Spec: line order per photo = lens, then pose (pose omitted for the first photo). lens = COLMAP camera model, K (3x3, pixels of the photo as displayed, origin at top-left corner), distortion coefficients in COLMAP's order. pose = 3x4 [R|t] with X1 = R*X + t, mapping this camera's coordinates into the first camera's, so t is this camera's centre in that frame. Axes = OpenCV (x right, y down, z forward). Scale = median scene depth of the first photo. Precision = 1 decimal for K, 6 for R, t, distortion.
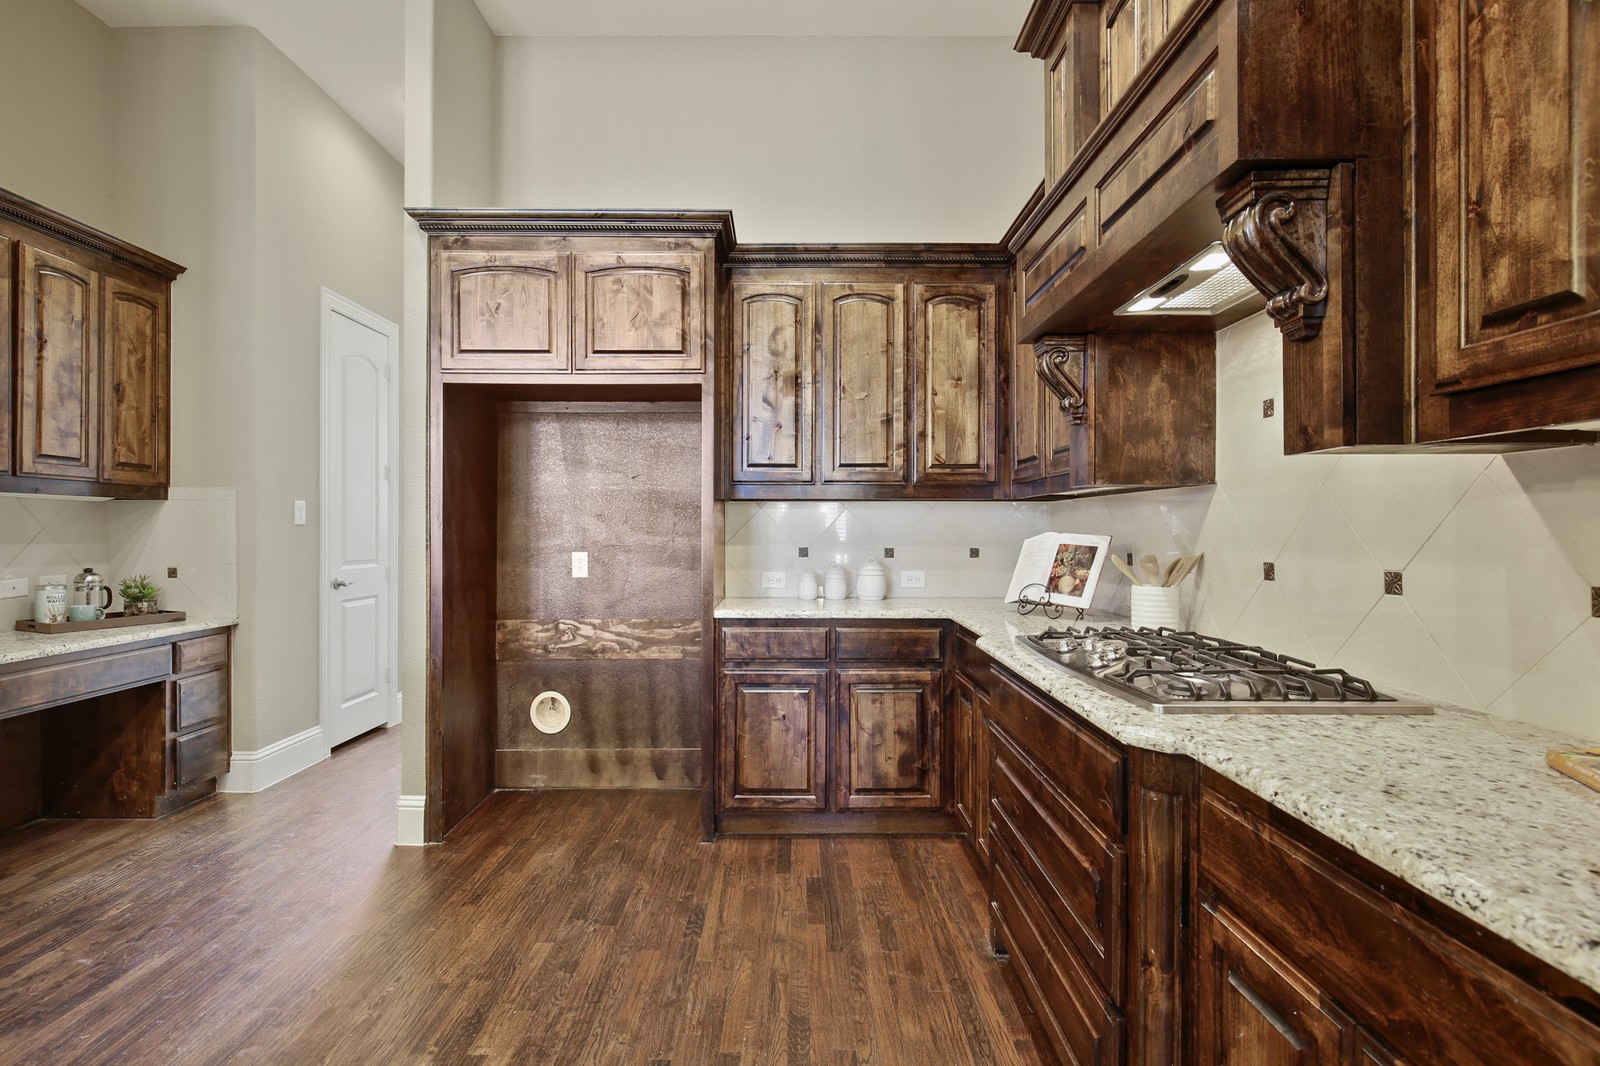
lens RADIAL K [[768.0, 0, 800.0], [0, 768.0, 533.0], [0, 0, 1]] dist [-0.000248, 0.000011]
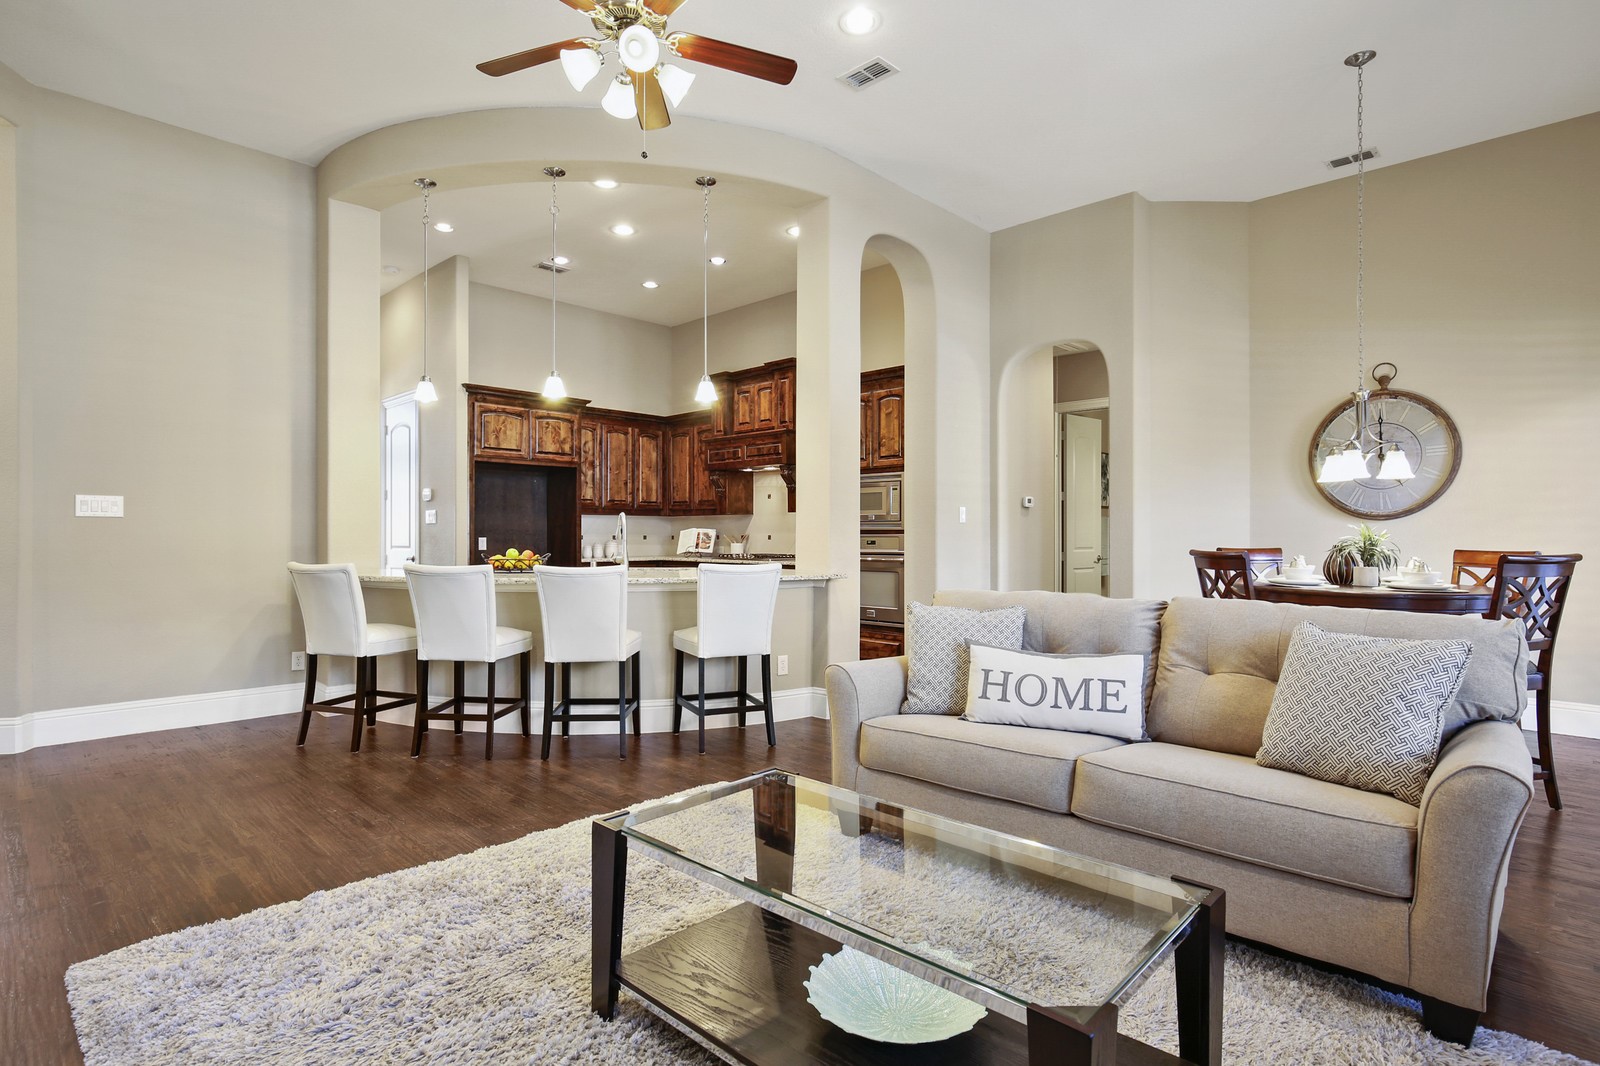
lens RADIAL K [[877.5, 0, 800.0], [0, 877.5, 533.0], [0, 0, 1]] dist [0.001324, 0.000305]
pose [[0.709178, 0.006707, 0.704998, -1.476176], [-0.000071, 0.999955, -0.009441, 0.041715], [-0.705030, 0.006645, 0.709147, -1.391028]]
